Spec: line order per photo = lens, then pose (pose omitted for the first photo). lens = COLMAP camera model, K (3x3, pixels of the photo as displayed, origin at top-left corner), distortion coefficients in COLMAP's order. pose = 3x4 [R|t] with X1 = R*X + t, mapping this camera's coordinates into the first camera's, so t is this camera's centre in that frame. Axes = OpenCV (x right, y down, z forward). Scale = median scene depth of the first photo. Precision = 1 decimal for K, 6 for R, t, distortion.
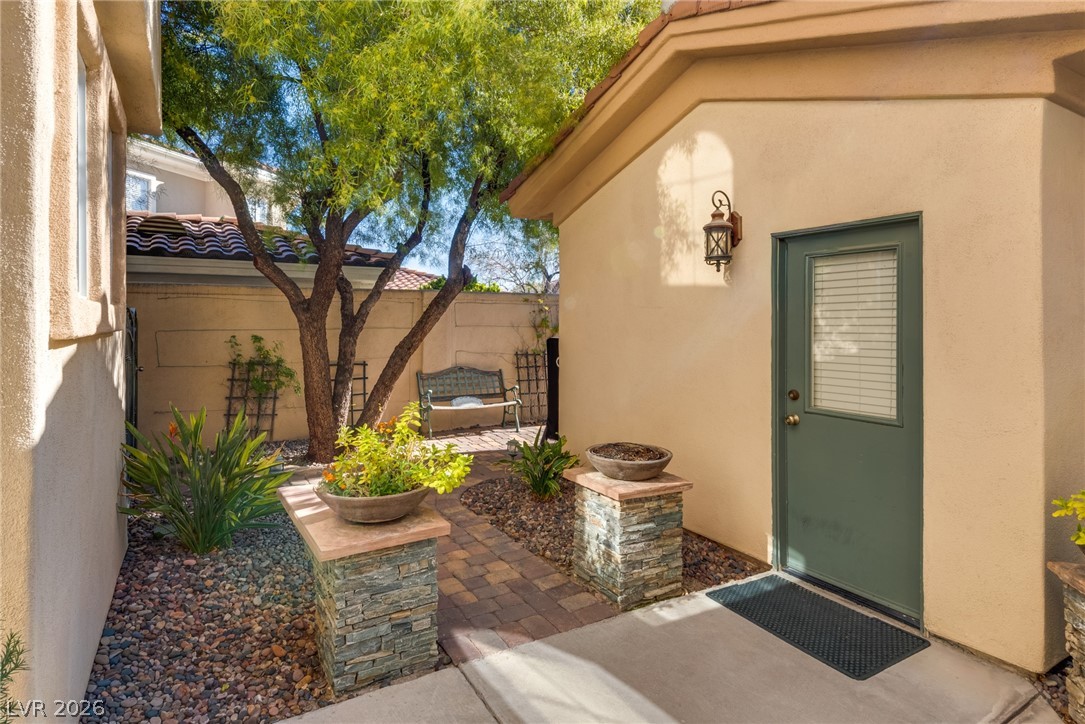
lens RADIAL K [[589.5, 0, 542.5], [0, 589.5, 335.5], [0, 0, 1]] dist [0.001452, -0.000089]
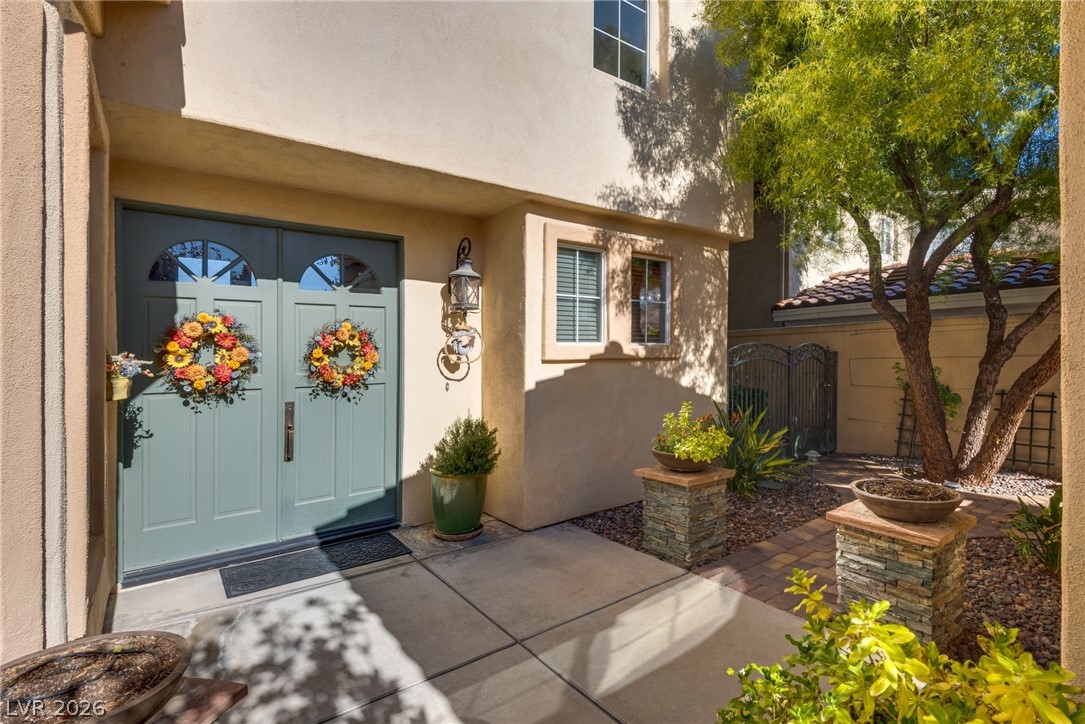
lens RADIAL K [[503.2, 0, 539.6], [0, 503.2, 369.0], [0, 0, 1]] dist [0.001280, -0.000524]
pose [[0.094854, 0.019744, -0.995295, 0.490523], [-0.009039, 0.999779, 0.018971, 0.000652], [0.995450, 0.007197, 0.095012, 0.206462]]
